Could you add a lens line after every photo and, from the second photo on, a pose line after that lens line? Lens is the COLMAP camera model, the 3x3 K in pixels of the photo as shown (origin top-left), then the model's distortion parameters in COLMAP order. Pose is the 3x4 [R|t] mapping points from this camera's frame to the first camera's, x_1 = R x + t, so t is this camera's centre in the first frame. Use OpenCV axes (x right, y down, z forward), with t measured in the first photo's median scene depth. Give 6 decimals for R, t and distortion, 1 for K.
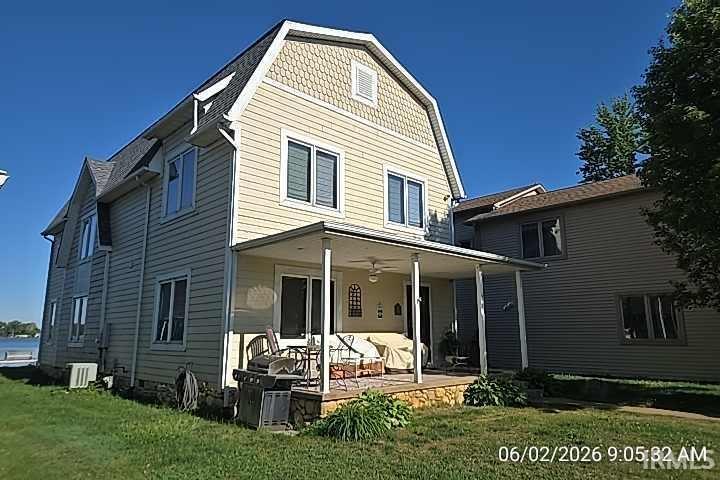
lens RADIAL K [[483.3, 0, 359.7], [0, 483.3, 241.6], [0, 0, 1]] dist [0.055975, -0.051328]
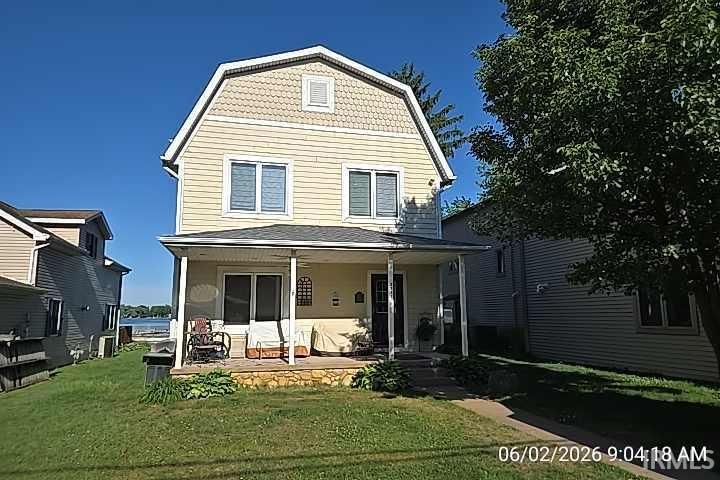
lens RADIAL K [[483.3, 0, 355.1], [0, 483.3, 240.1], [0, 0, 1]] dist [0.055975, -0.051328]
pose [[0.869243, -0.078583, -0.488099, 0.653383], [0.097446, 0.995152, 0.013321, -0.001294], [0.484686, -0.059142, 0.872687, 0.072118]]
